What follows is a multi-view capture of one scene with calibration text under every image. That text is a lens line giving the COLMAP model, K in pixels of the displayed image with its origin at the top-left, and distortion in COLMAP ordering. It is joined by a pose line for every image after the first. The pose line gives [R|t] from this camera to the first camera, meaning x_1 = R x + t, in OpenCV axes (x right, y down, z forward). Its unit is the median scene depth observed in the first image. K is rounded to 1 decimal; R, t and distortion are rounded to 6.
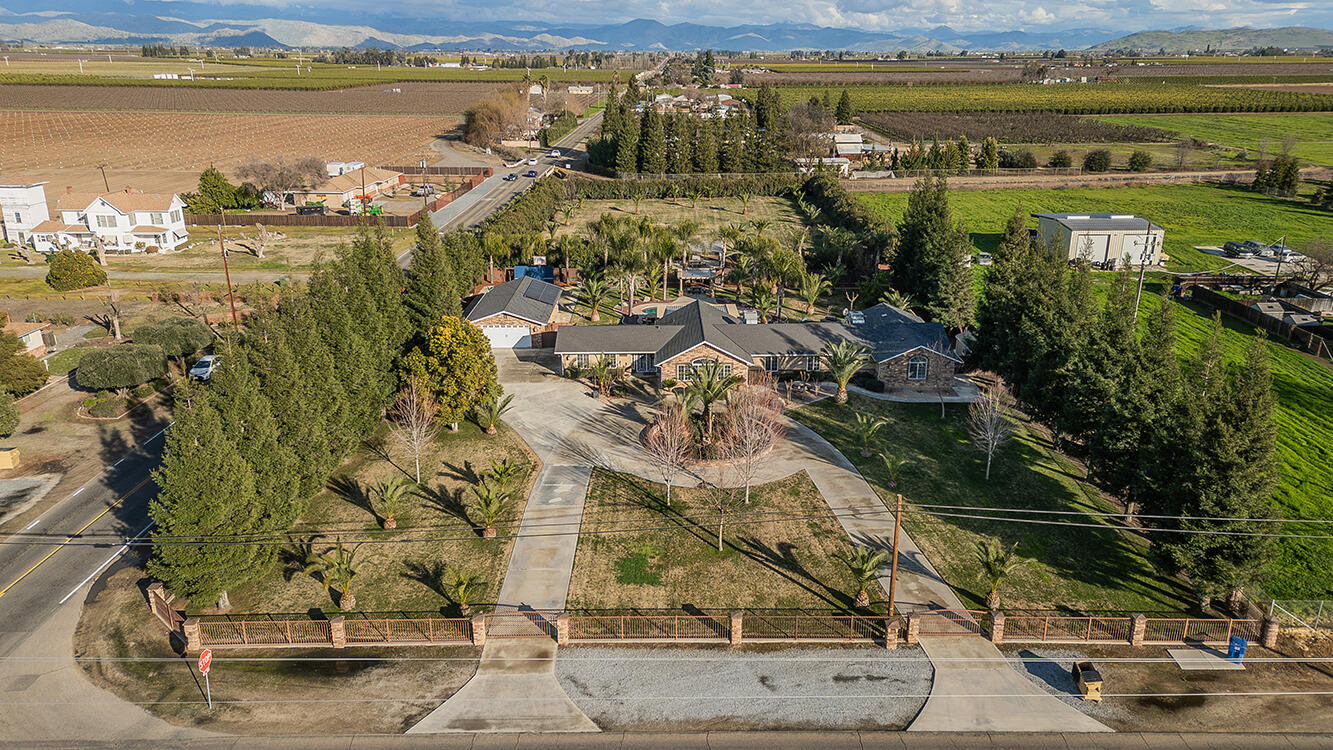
lens RADIAL K [[934.5, 0, 698.3], [0, 934.5, 366.7], [0, 0, 1]] dist [0.067499, -0.029897]
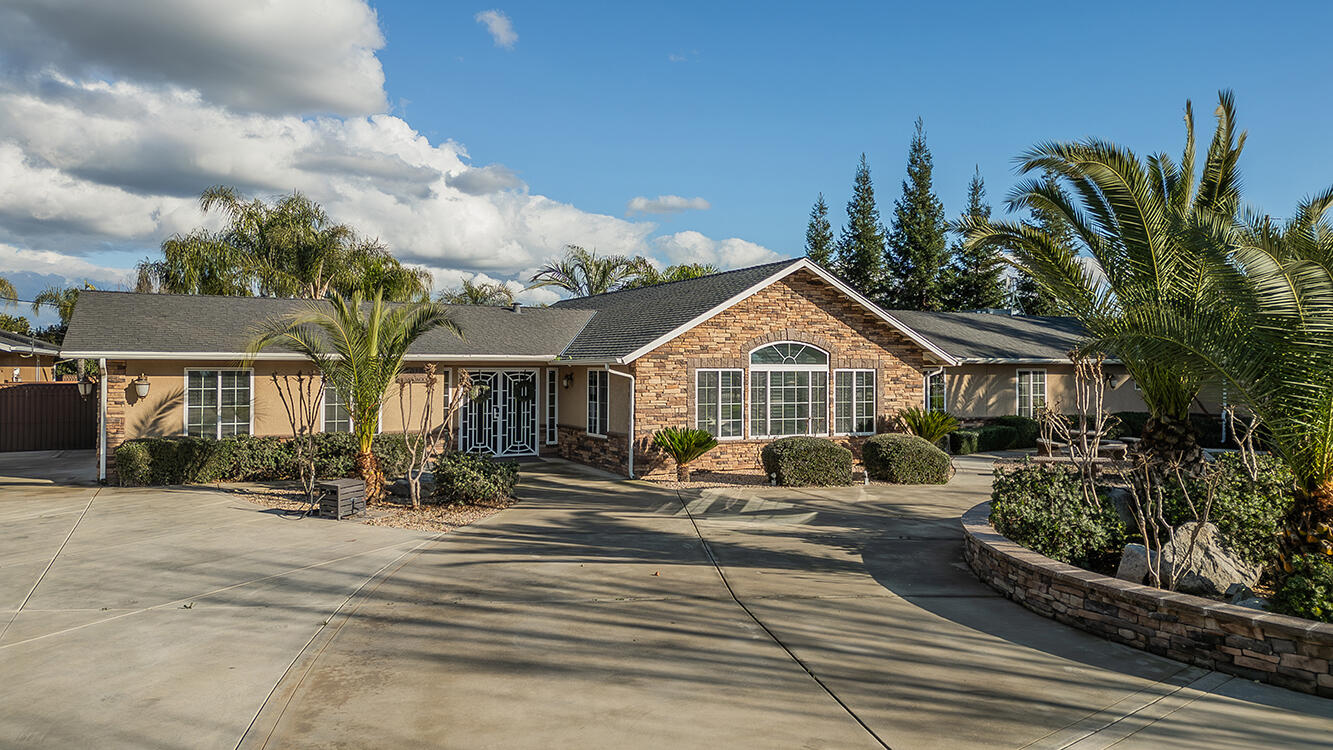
lens RADIAL K [[934.5, 0, 664.7], [0, 934.5, 367.8], [0, 0, 1]] dist [0.067499, -0.029897]
pose [[0.911490, -0.009916, 0.411203, -0.123219], [0.135560, 0.951098, -0.277553, 0.060914], [-0.388342, 0.308730, 0.868261, 0.798197]]
